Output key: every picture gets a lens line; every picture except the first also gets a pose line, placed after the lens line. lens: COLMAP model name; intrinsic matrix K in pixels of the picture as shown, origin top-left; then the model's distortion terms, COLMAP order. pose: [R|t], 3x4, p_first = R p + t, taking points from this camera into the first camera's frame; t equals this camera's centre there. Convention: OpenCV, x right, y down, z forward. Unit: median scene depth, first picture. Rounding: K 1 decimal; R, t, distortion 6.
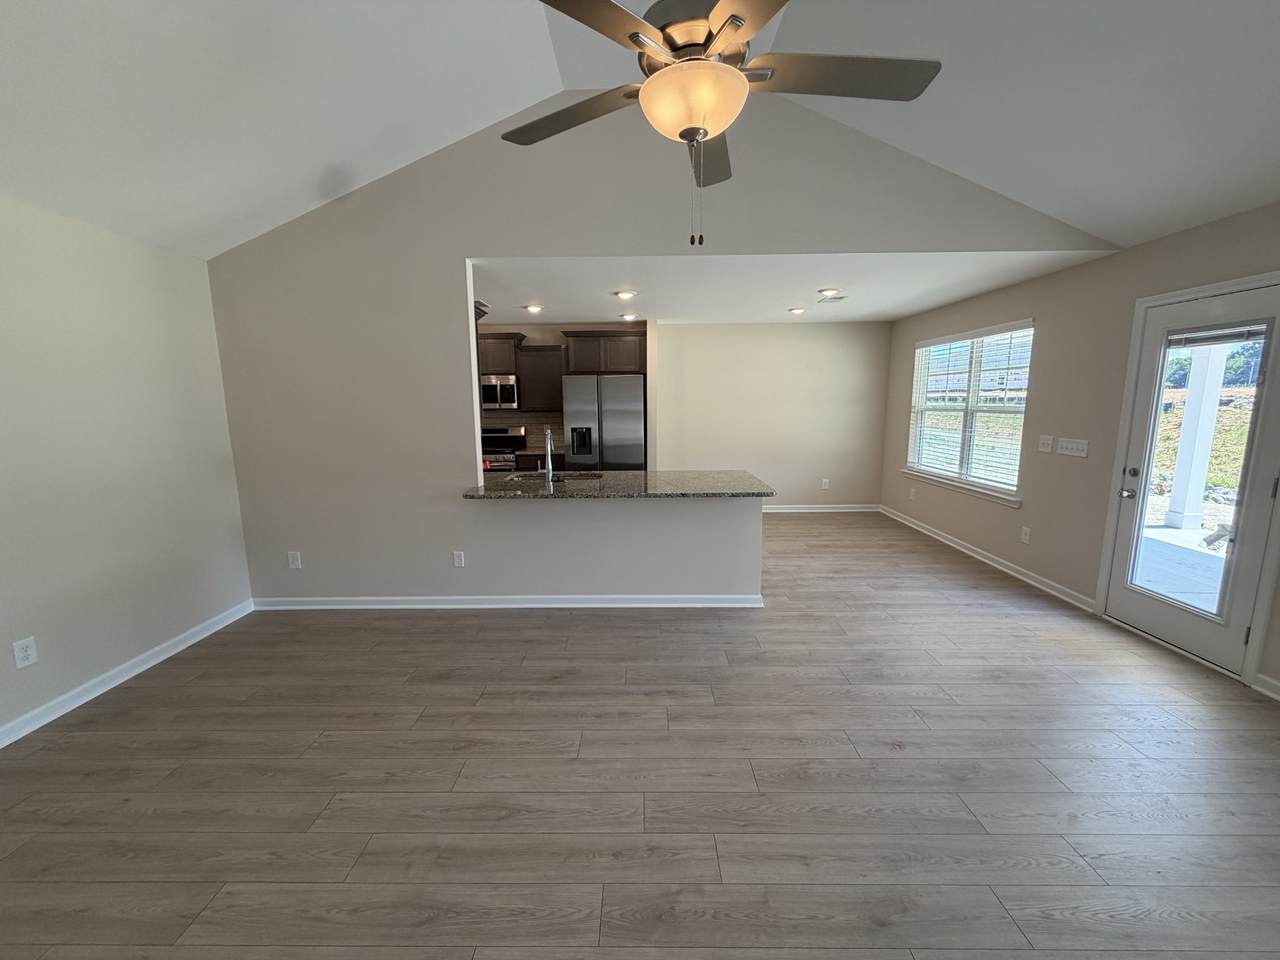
lens RADIAL K [[516.3, 0, 640.0], [0, 516.3, 480.0], [0, 0, 1]] dist [0.000670, 0.000161]
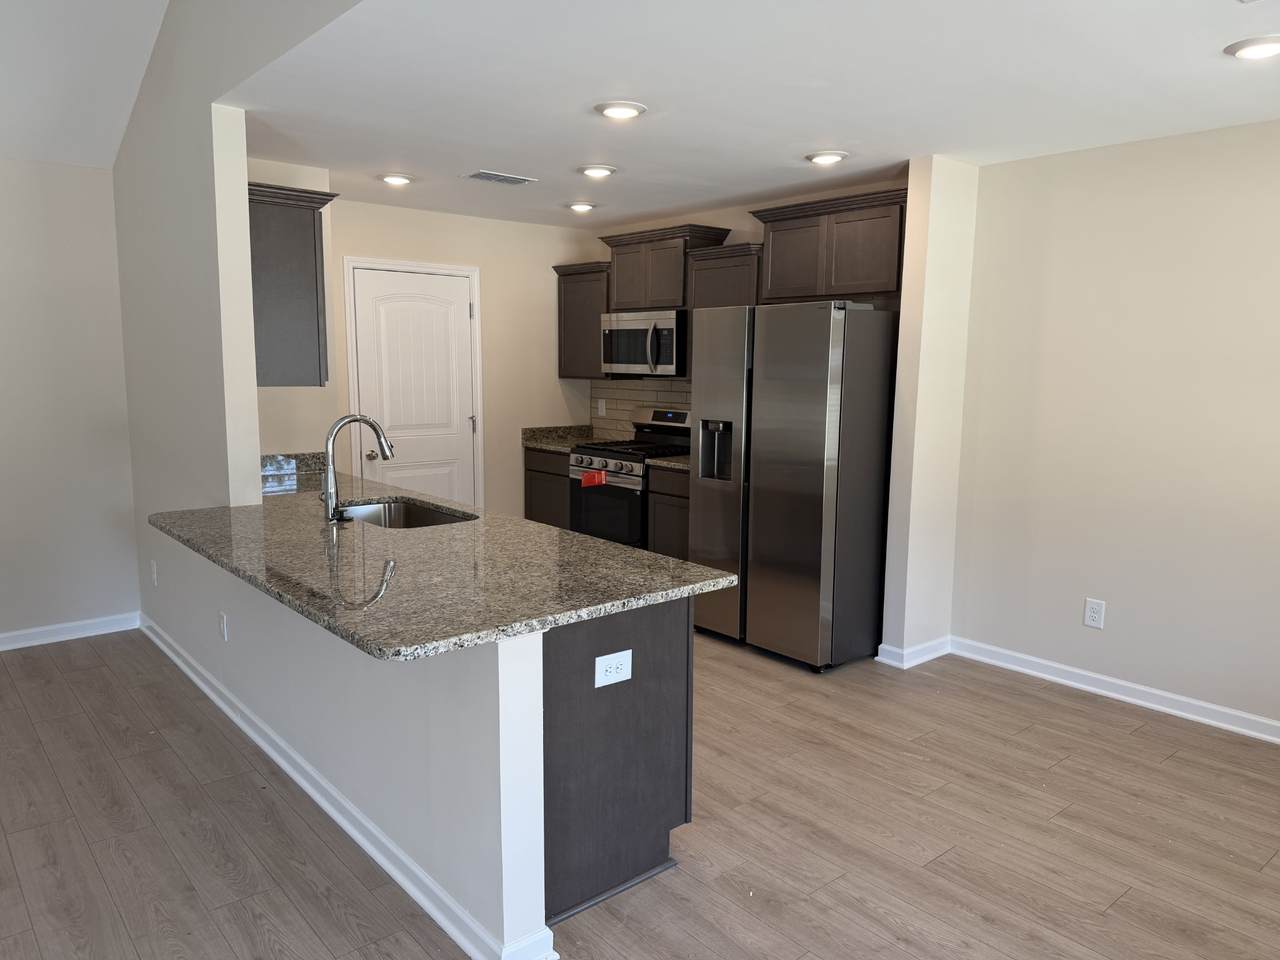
lens RADIAL K [[905.0, 0, 640.0], [0, 905.0, 480.0], [0, 0, 1]] dist [-0.002928, -0.005618]
pose [[0.652552, 0.117044, -0.748649, 0.623462], [-0.133896, 0.990262, 0.038109, -0.098766], [0.745820, 0.075373, 0.661870, 0.593105]]
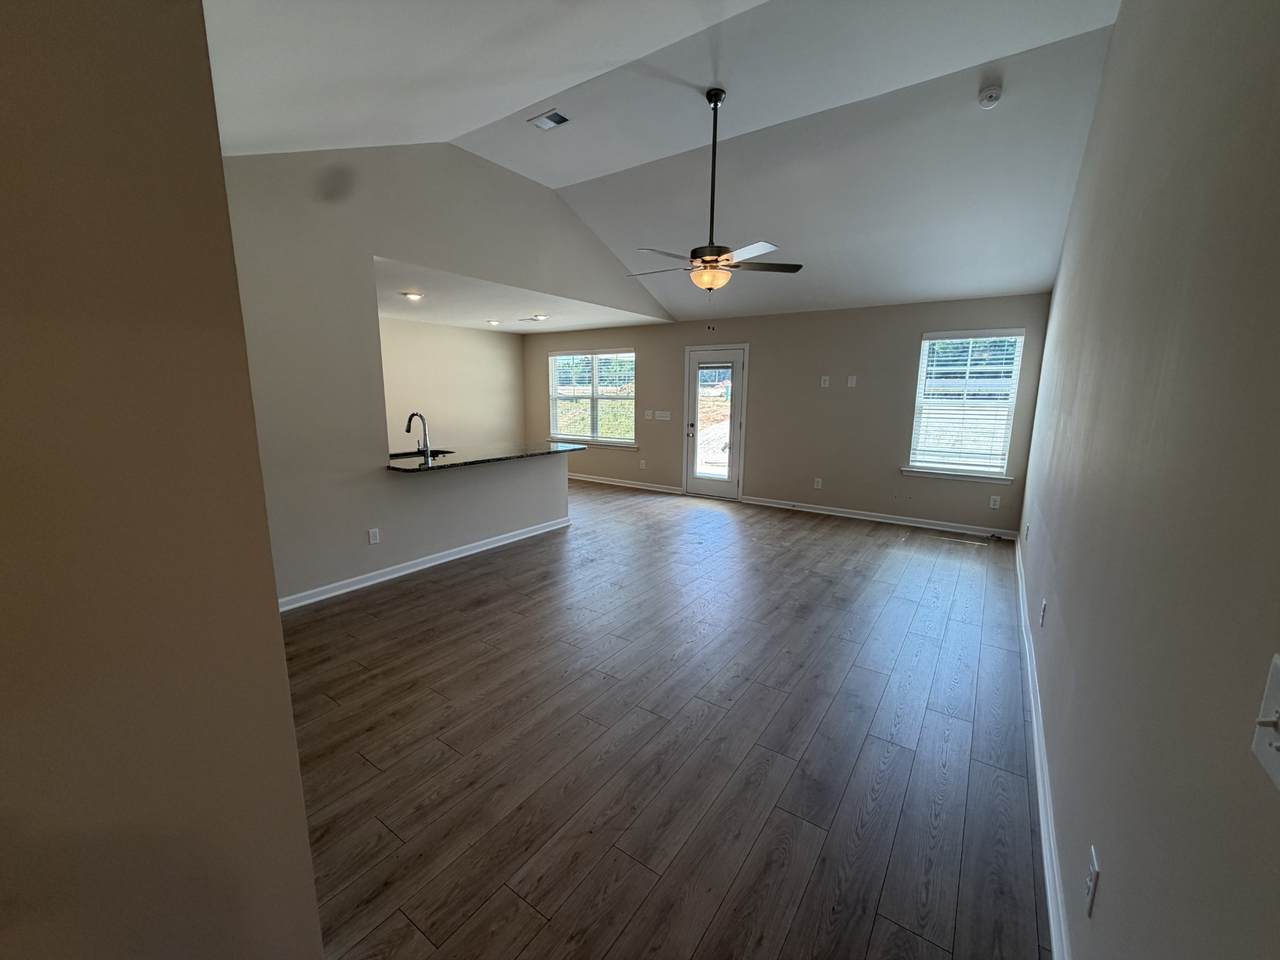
lens RADIAL K [[516.3, 0, 640.0], [0, 516.3, 480.0], [0, 0, 1]] dist [0.000670, 0.000161]
pose [[0.562427, -0.128763, 0.816759, -0.801118], [0.115543, 0.990347, 0.076565, 0.018161], [-0.818734, 0.051308, 0.571876, -0.055115]]
